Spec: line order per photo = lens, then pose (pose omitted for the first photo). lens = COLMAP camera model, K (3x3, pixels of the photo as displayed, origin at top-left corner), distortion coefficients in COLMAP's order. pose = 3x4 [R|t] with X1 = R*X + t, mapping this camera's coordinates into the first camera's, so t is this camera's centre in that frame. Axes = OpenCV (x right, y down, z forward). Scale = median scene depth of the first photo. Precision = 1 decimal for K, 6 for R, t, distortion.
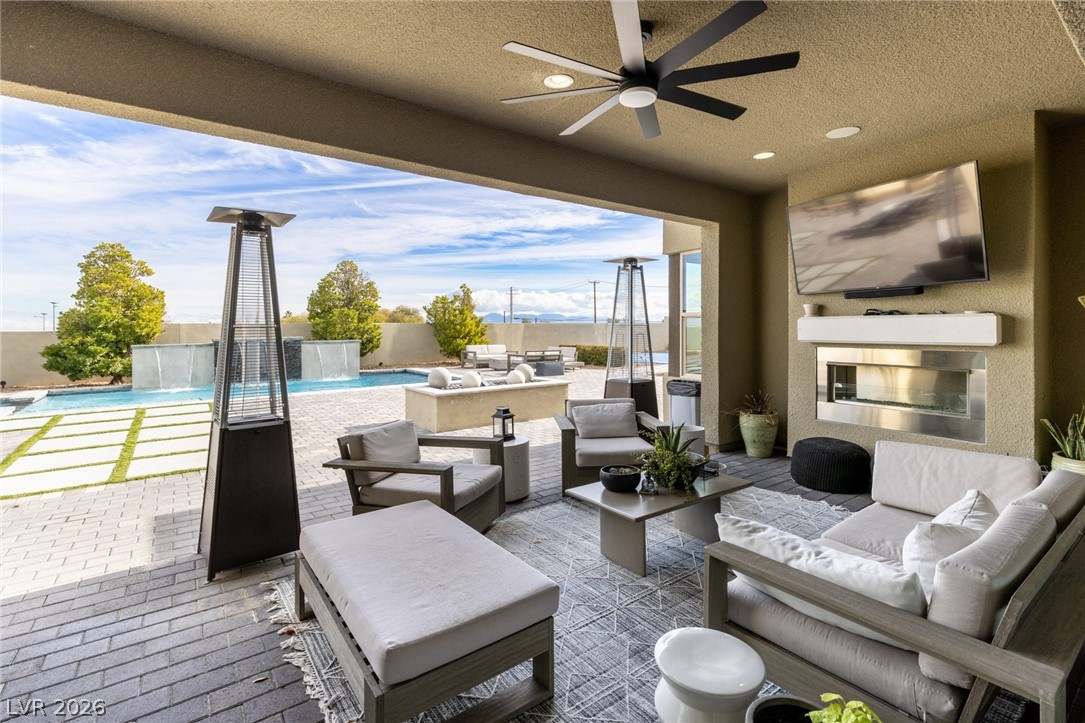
lens RADIAL K [[486.6, 0, 542.5], [0, 486.6, 361.5], [0, 0, 1]] dist [0.013456, 0.000152]
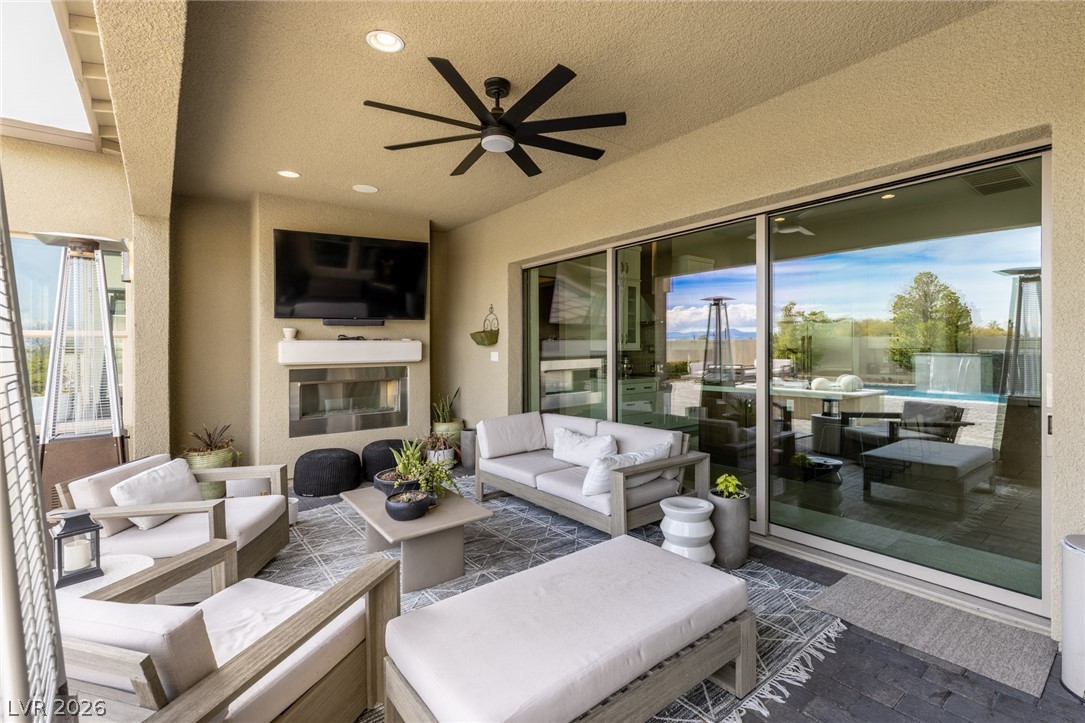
lens RADIAL K [[486.6, 0, 542.5], [0, 486.6, 361.5], [0, 0, 1]] dist [0.013456, 0.000152]
pose [[-0.044709, -0.013015, 0.998915, -0.622287], [0.088440, 0.995938, 0.016935, -0.022244], [-0.995078, 0.089101, -0.043376, 0.643917]]
